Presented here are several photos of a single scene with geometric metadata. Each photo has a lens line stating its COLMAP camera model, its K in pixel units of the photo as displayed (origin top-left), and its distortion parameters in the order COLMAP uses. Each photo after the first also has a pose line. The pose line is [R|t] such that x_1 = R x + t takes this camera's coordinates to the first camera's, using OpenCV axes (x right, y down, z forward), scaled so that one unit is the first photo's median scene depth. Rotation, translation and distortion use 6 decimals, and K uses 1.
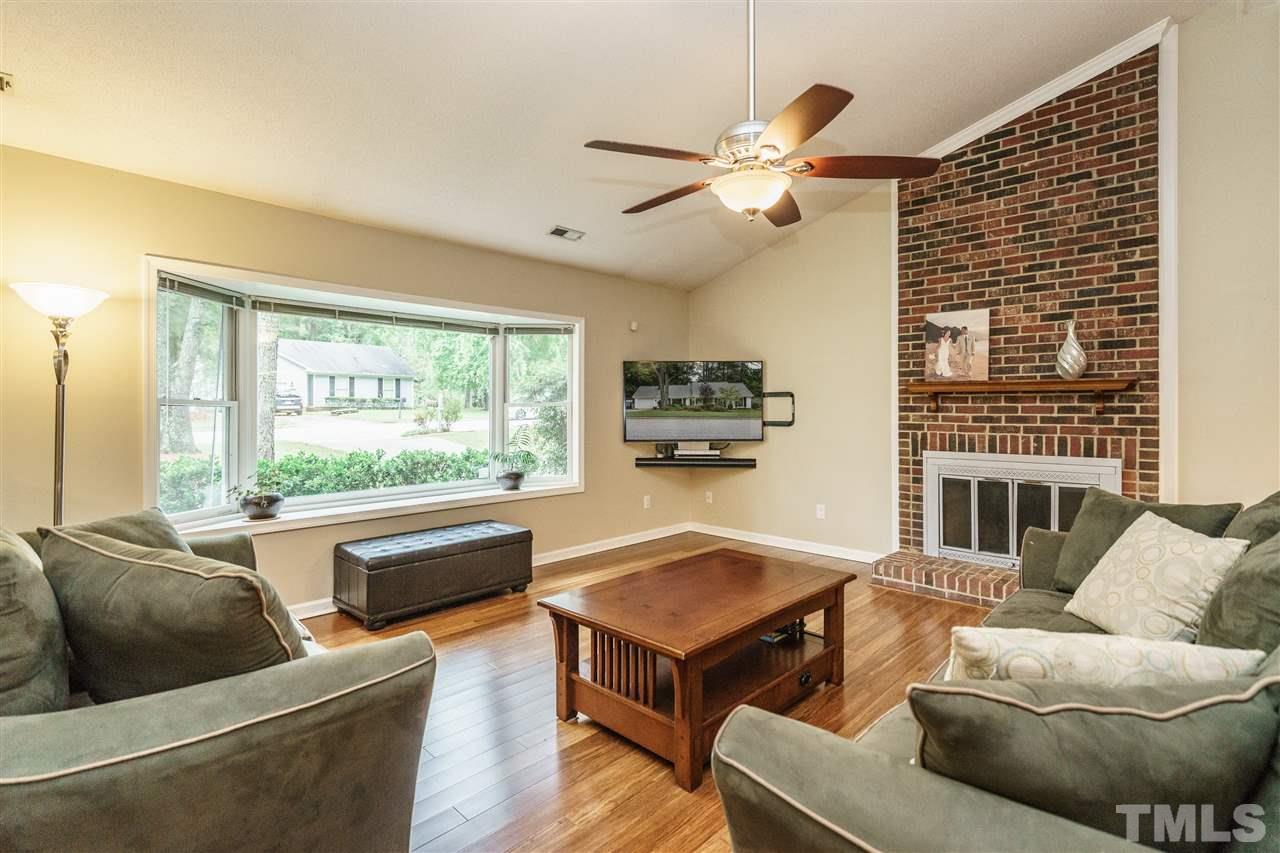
lens RADIAL K [[605.9, 0, 636.1], [0, 605.9, 406.3], [0, 0, 1]] dist [-0.001648, 0.008010]
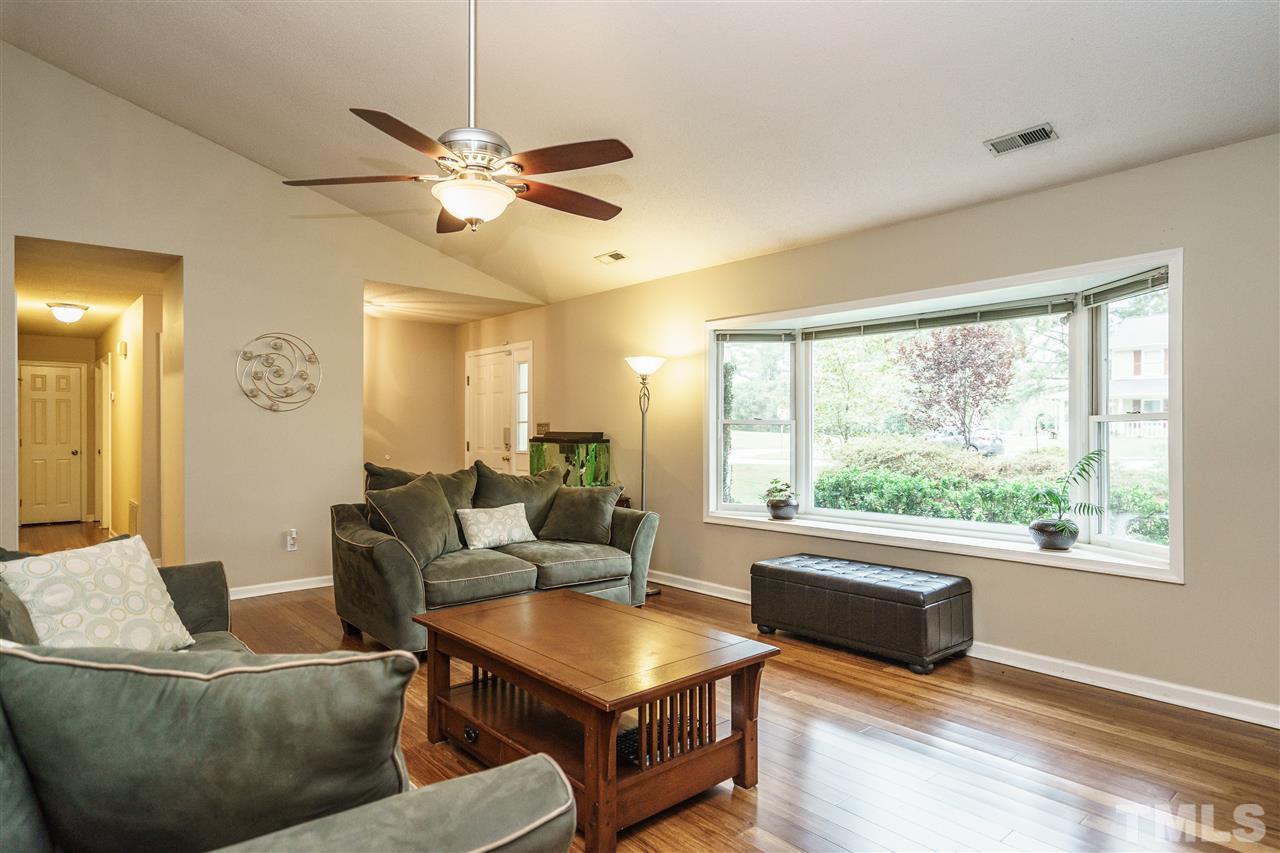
lens RADIAL K [[730.5, 0, 640.0], [0, 730.5, 426.5], [0, 0, 1]] dist [0.000081, -0.000052]
pose [[-0.085980, -0.004304, -0.996288, 0.691608], [0.005663, 0.999972, -0.004809, 0.008251], [0.996281, -0.006055, -0.085953, 0.710345]]
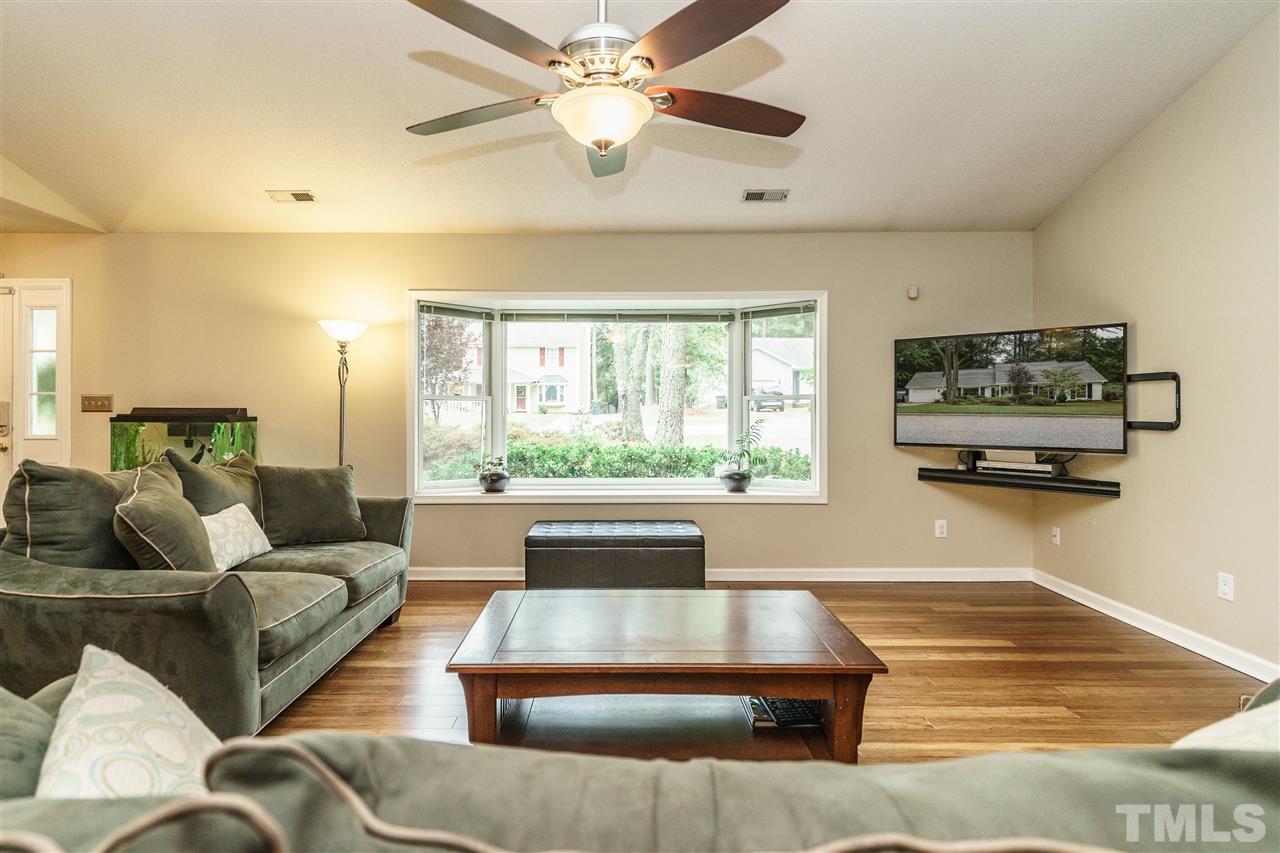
lens RADIAL K [[651.2, 0, 619.8], [0, 651.2, 403.6], [0, 0, 1]] dist [0.001505, 0.000455]
pose [[0.695000, -0.001466, -0.719008, 0.421825], [0.002405, 0.999997, 0.000286, 0.006394], [0.719006, -0.001927, 0.695001, 0.226172]]
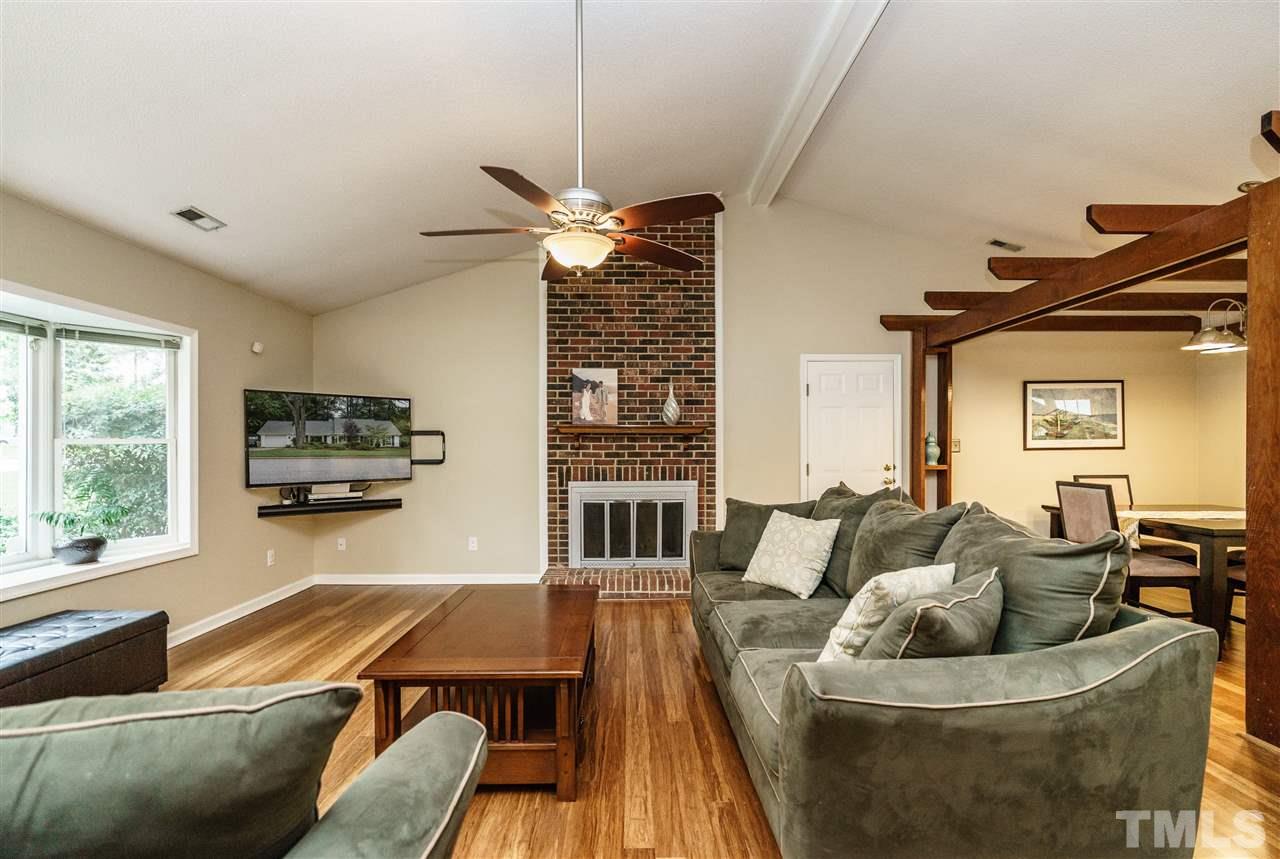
lens RADIAL K [[584.5, 0, 637.2], [0, 584.5, 446.6], [0, 0, 1]] dist [0.000278, 0.000617]
pose [[0.709792, -0.000299, 0.704411, -0.256701], [-0.000242, 1.000000, 0.000668, 0.003169], [-0.704411, -0.000645, 0.709792, 0.085389]]
